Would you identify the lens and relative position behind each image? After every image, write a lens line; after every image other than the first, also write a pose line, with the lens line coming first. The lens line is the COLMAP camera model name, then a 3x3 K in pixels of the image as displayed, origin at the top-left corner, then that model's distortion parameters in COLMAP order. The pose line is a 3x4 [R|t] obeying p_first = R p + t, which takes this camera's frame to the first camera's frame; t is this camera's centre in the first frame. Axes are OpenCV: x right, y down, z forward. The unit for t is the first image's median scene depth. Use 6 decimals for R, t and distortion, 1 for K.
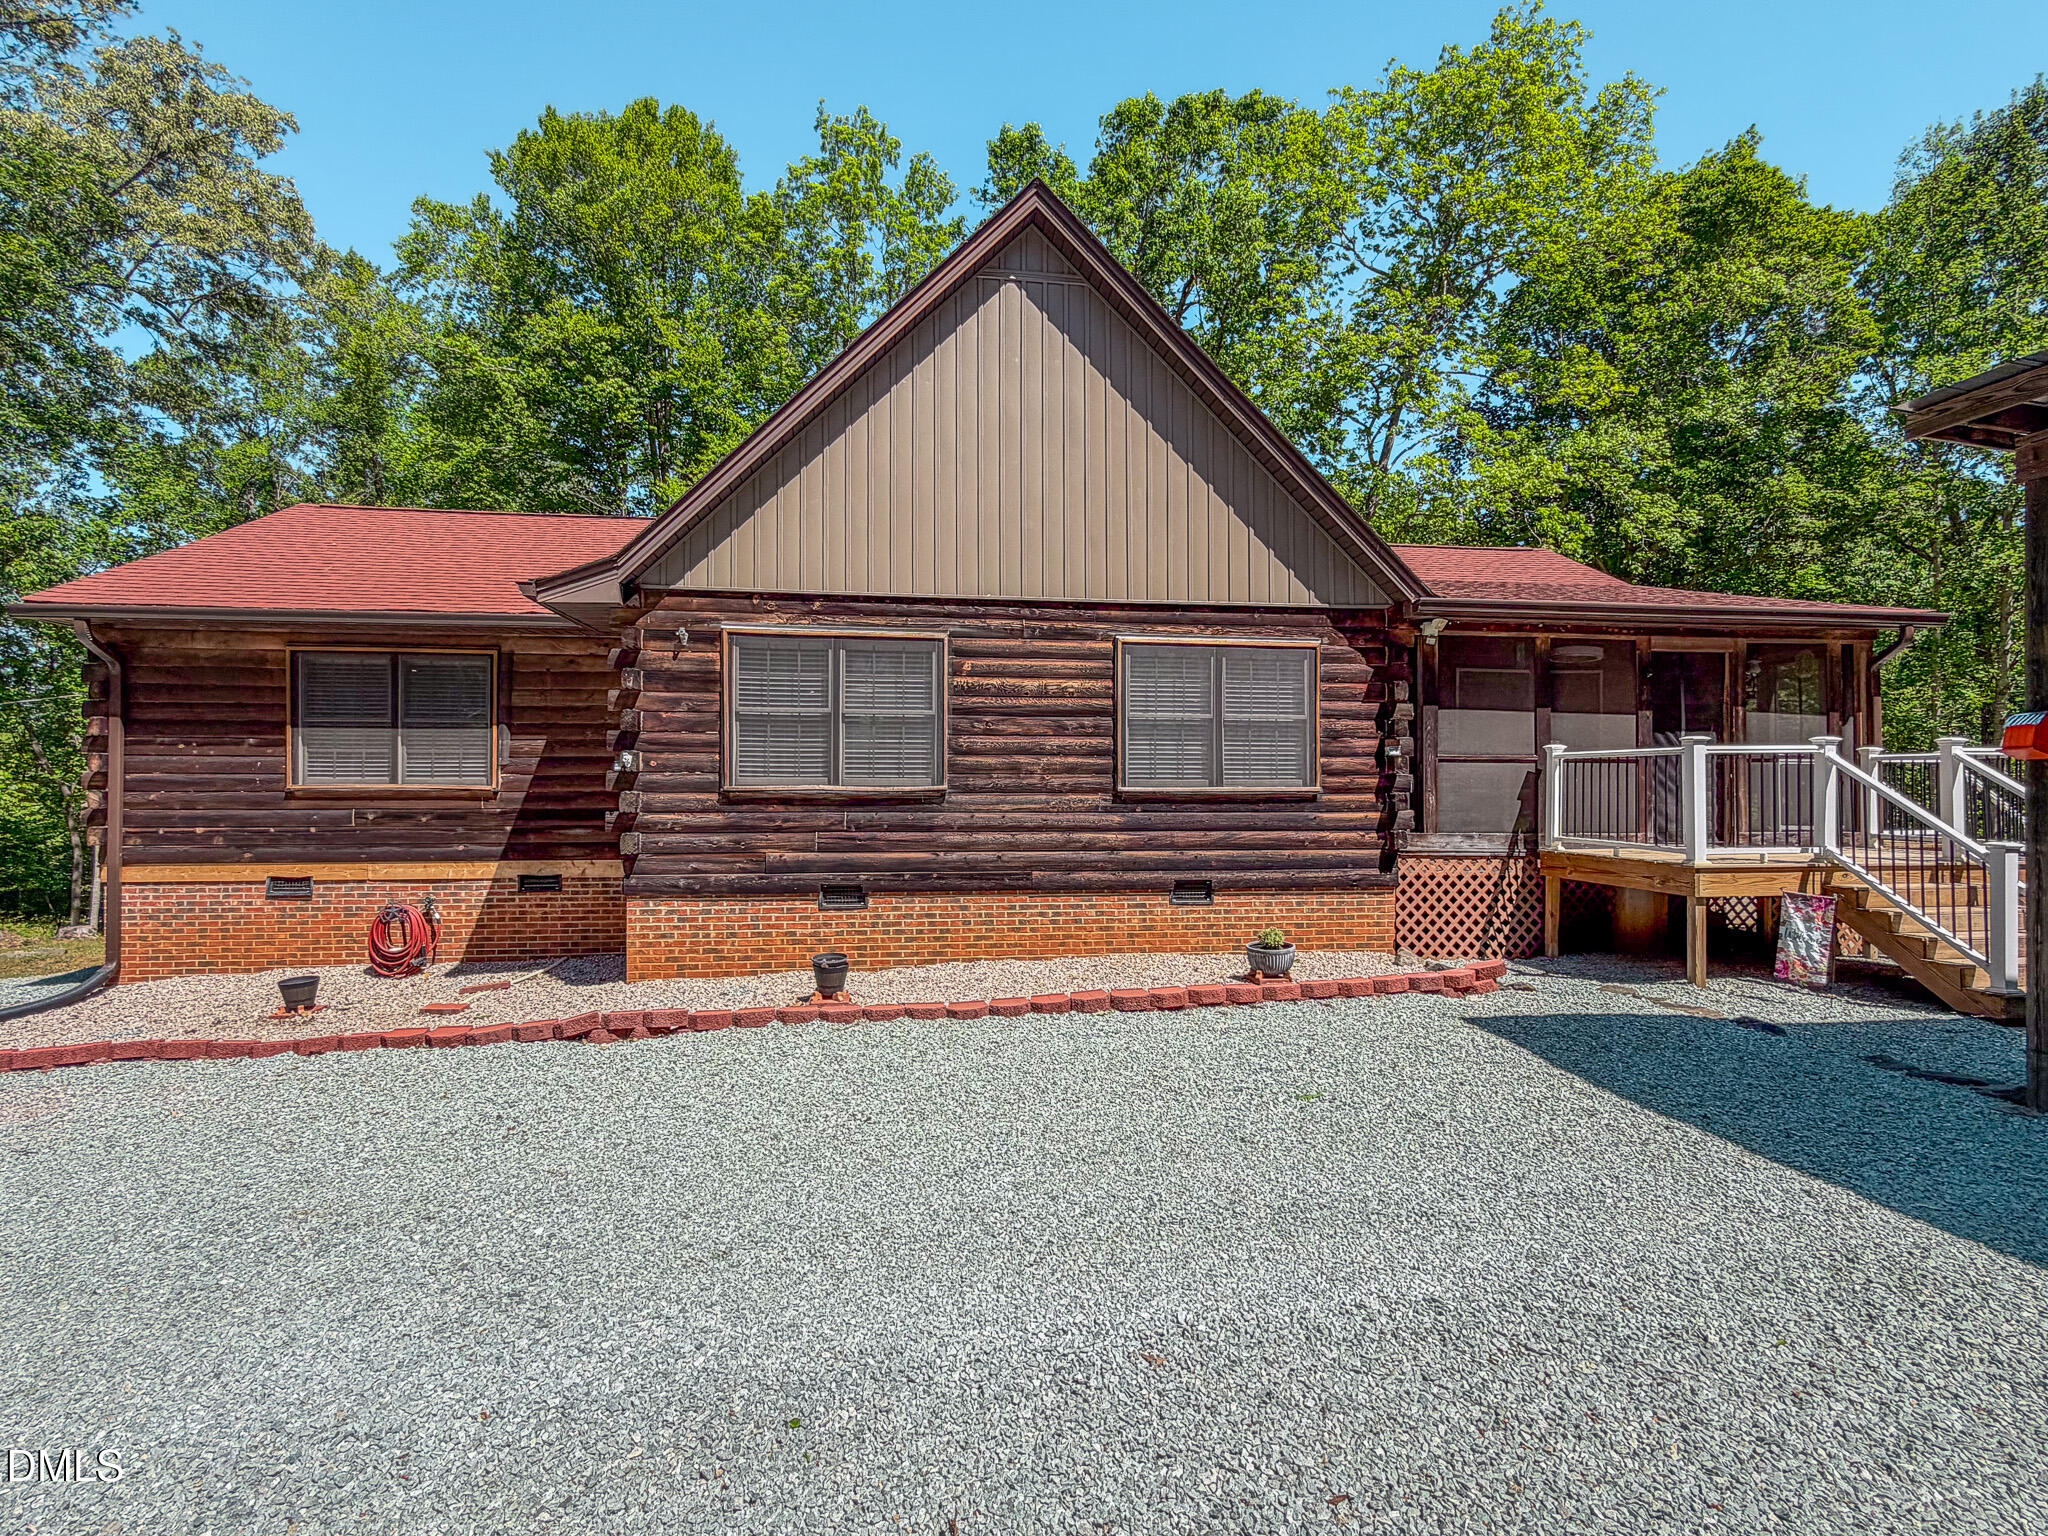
lens RADIAL K [[952.4, 0, 1056.1], [0, 952.4, 784.5], [0, 0, 1]] dist [-0.002075, 0.001397]
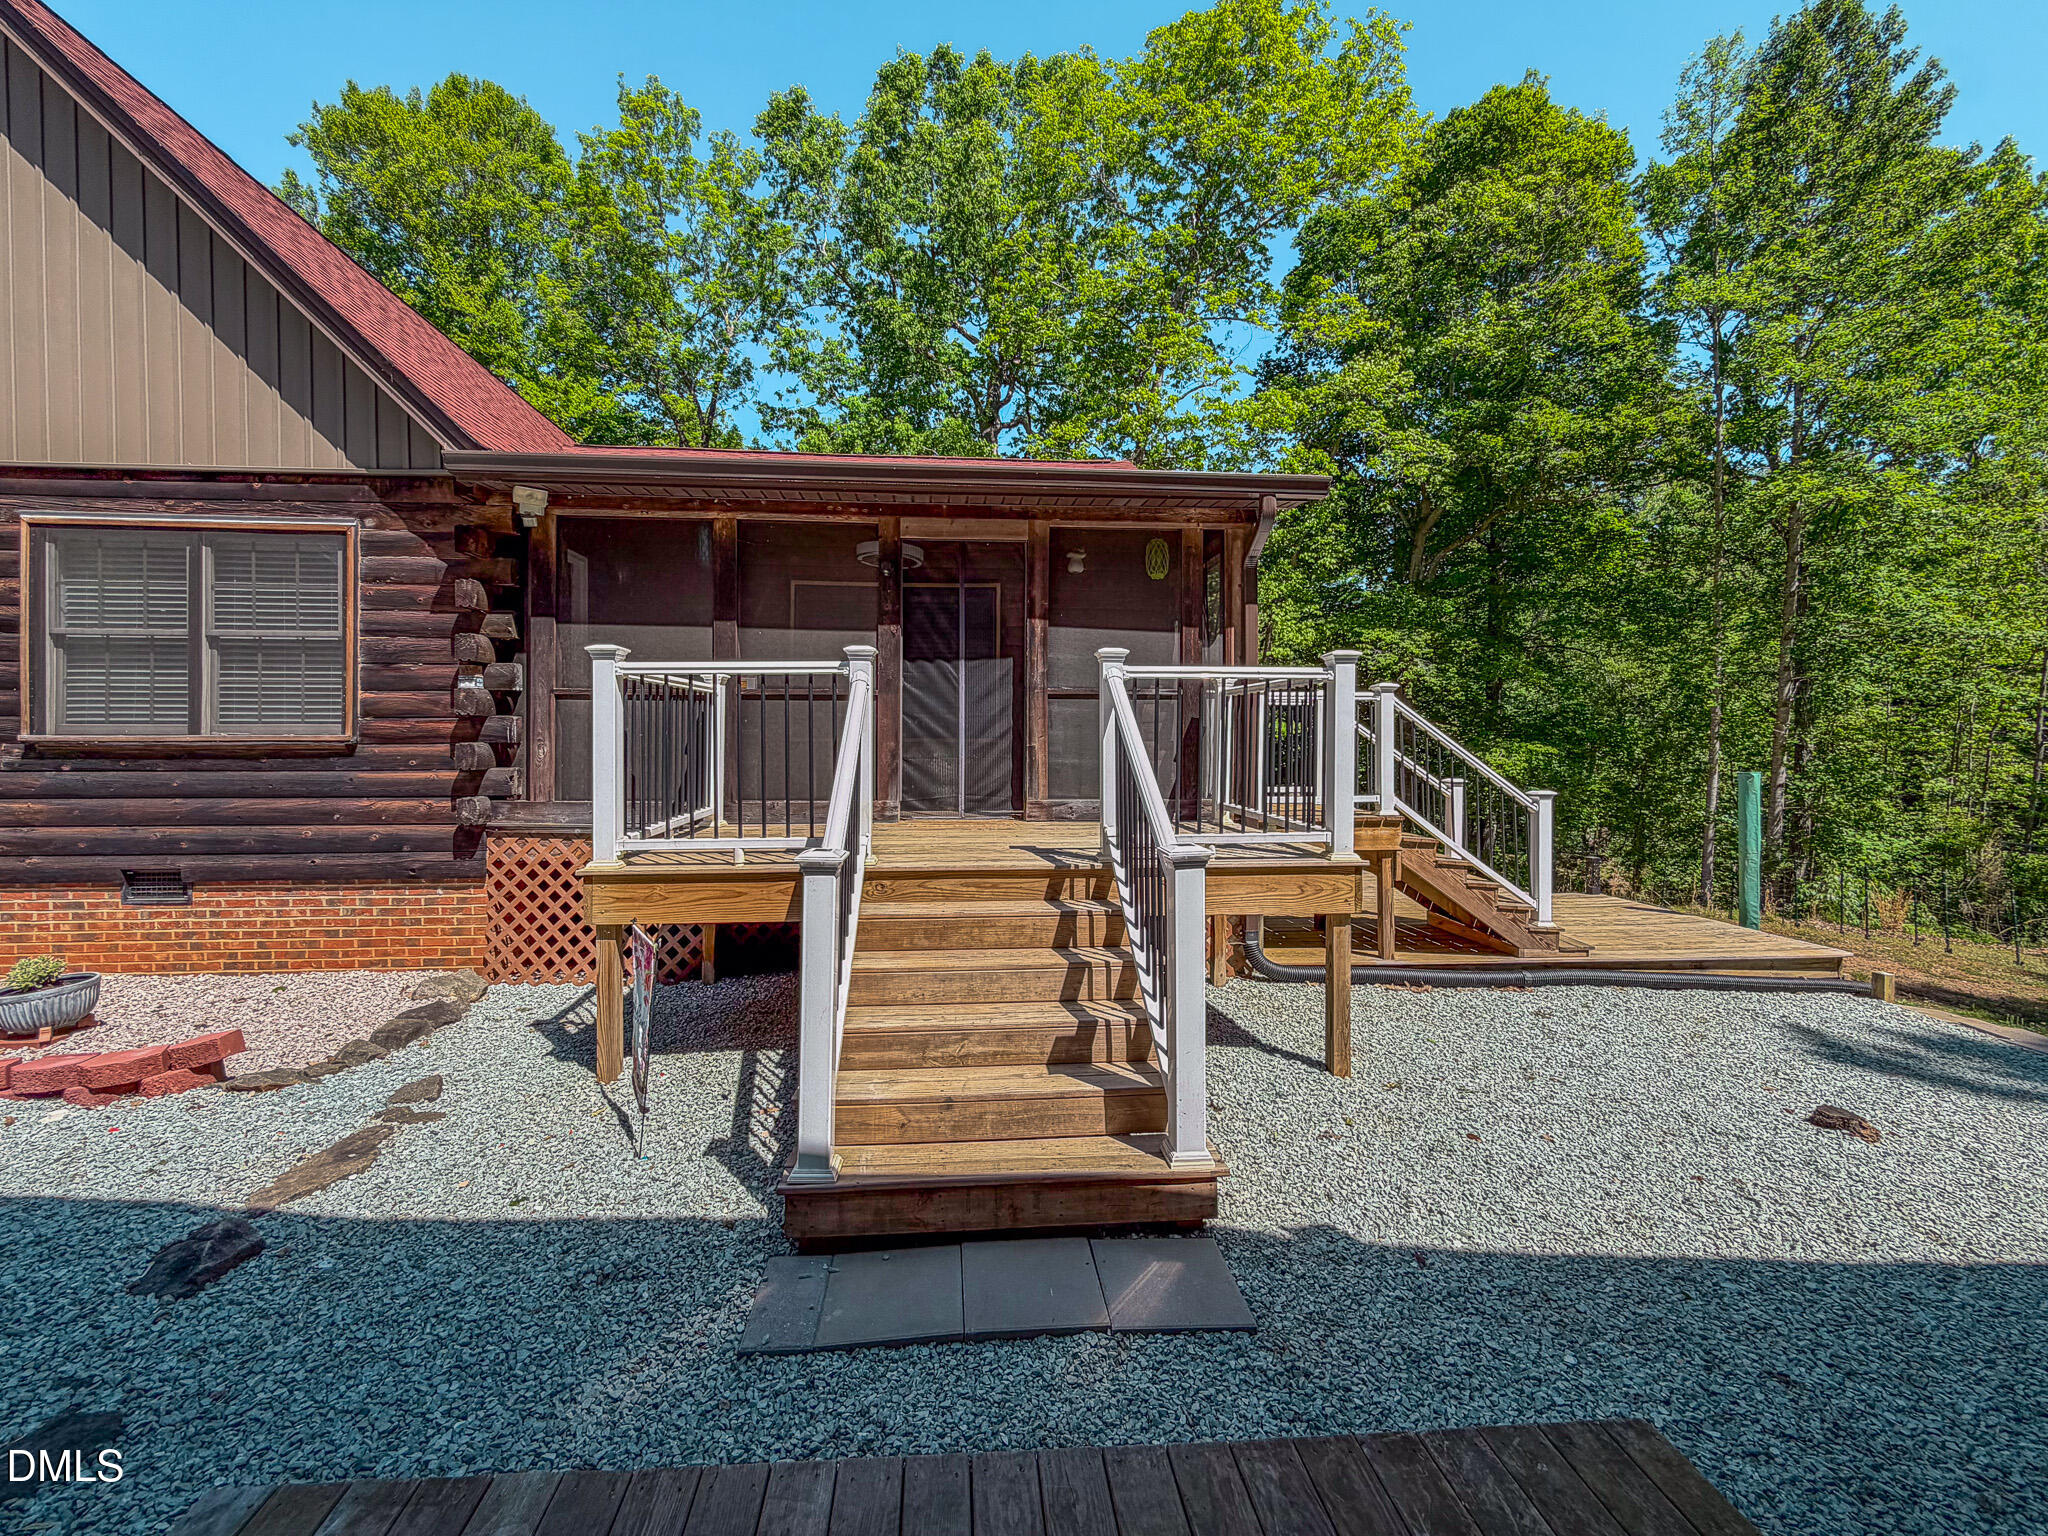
lens RADIAL K [[820.5, 0, 1008.4], [0, 820.5, 753.1], [0, 0, 1]] dist [0.002114, -0.000222]
pose [[0.998839, 0.000354, -0.048173, 0.777306], [0.000582, 0.999811, 0.019431, 0.004856], [0.048171, -0.019436, 0.998650, 0.427629]]
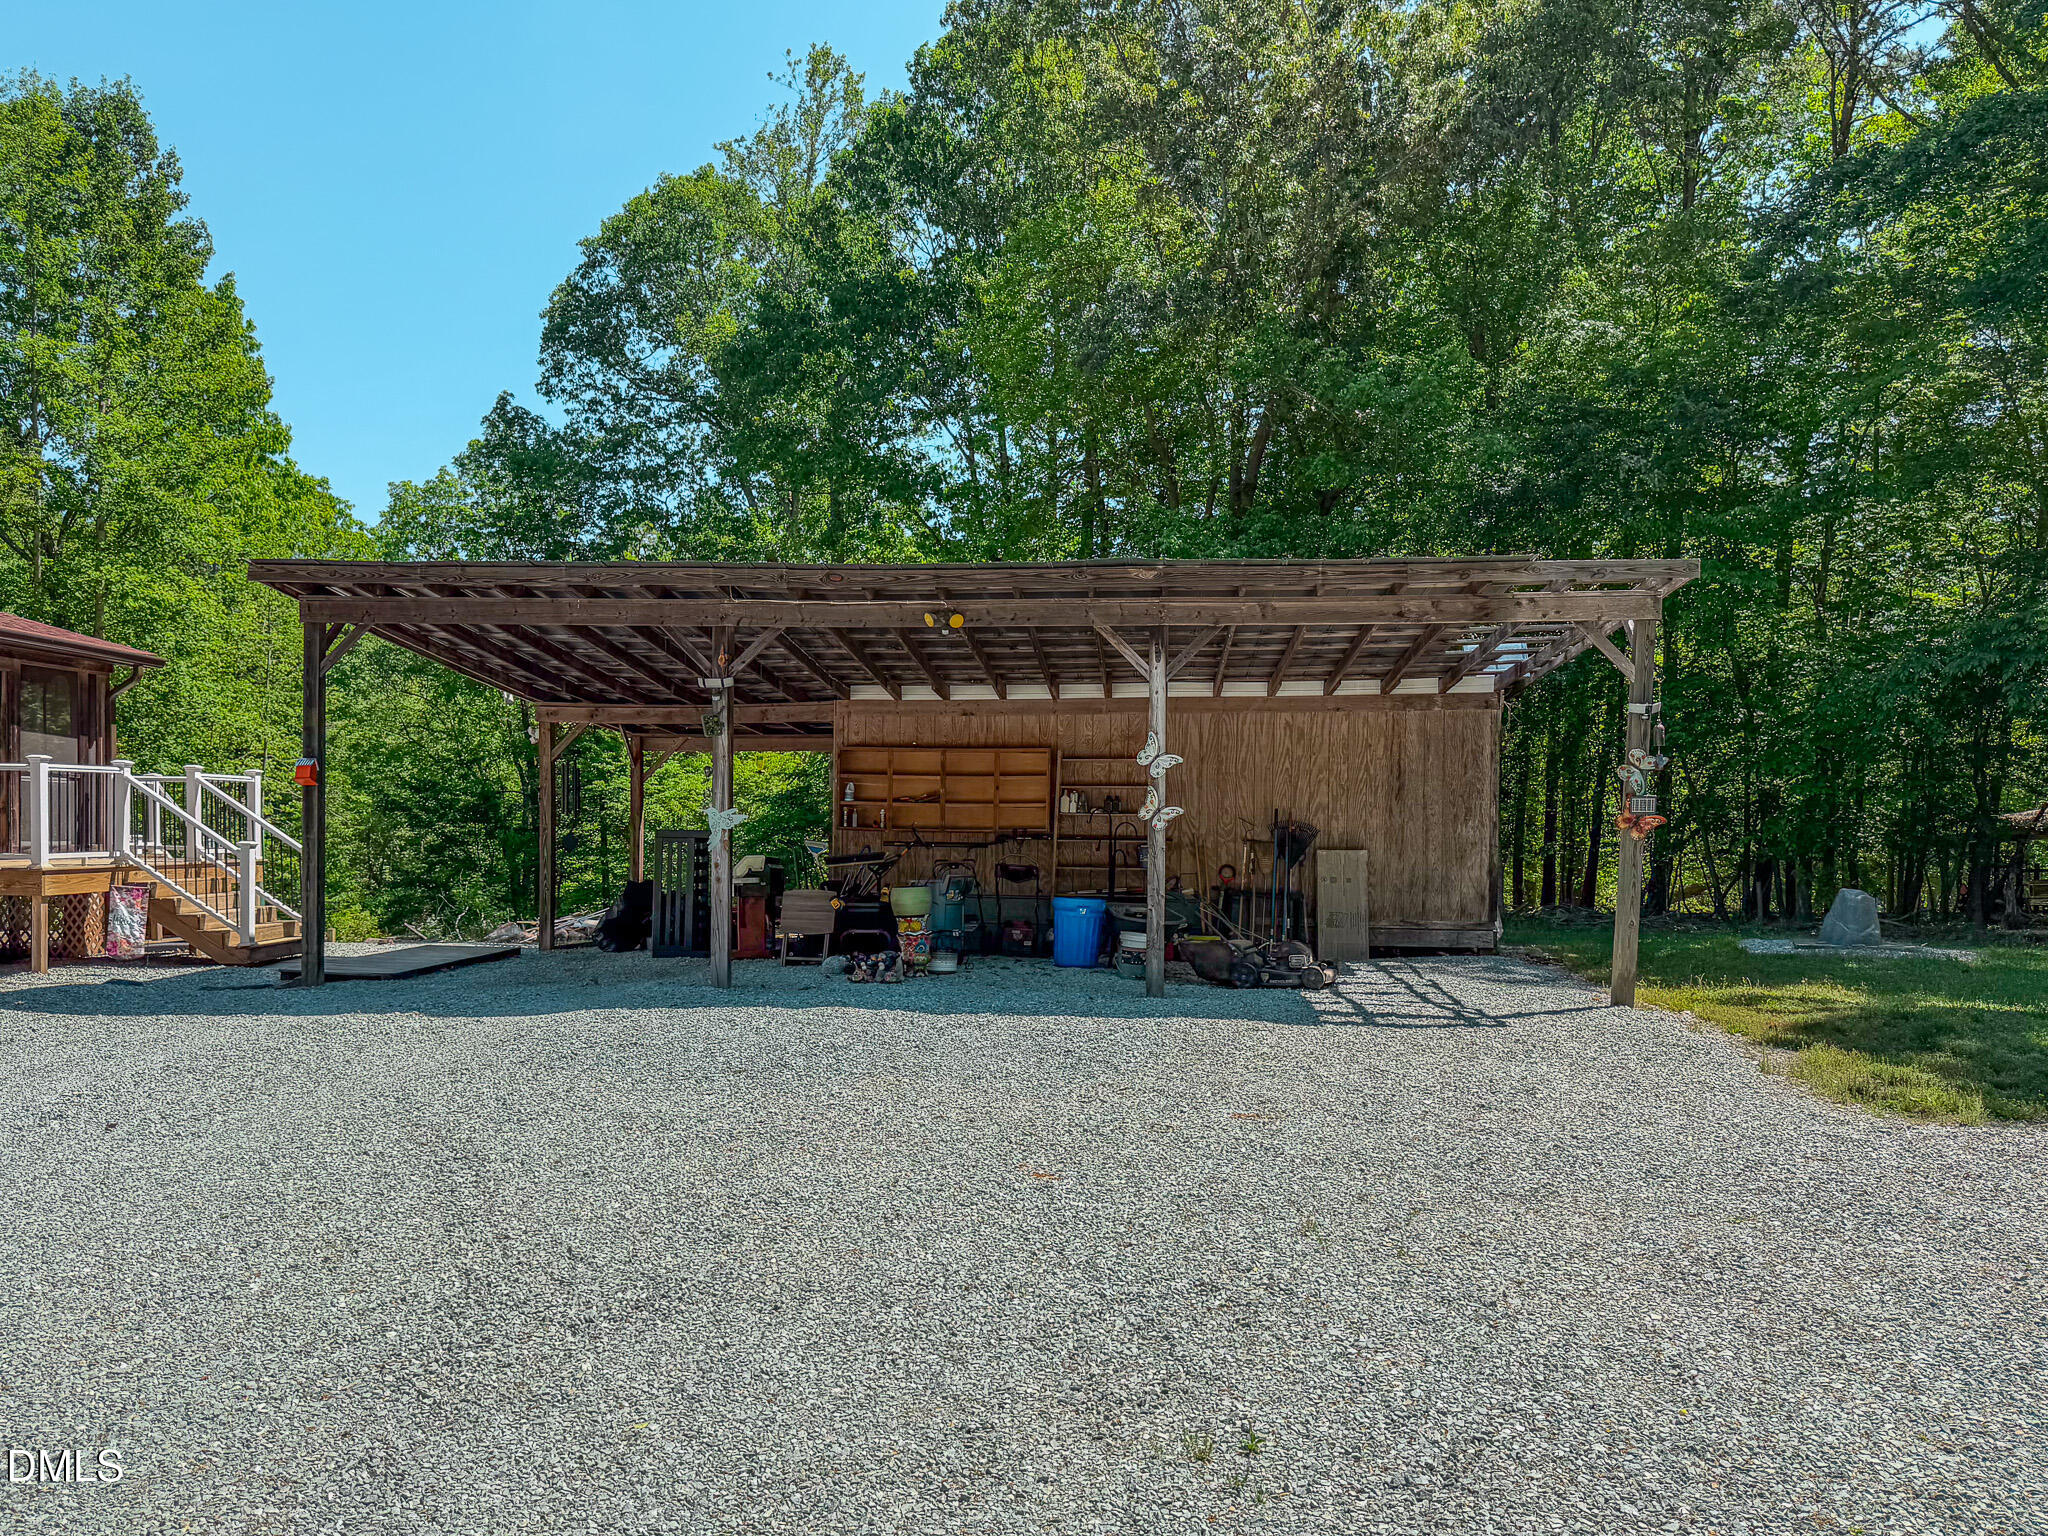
lens RADIAL K [[1442.2, 0, 1018.2], [0, 1442.2, 776.2], [0, 0, 1]] dist [0.032048, 0.002986]
pose [[0.163751, 0.032274, 0.985974, -0.718827], [-0.007475, 0.999477, -0.031474, 0.017347], [-0.986473, -0.002216, 0.163906, -0.367019]]
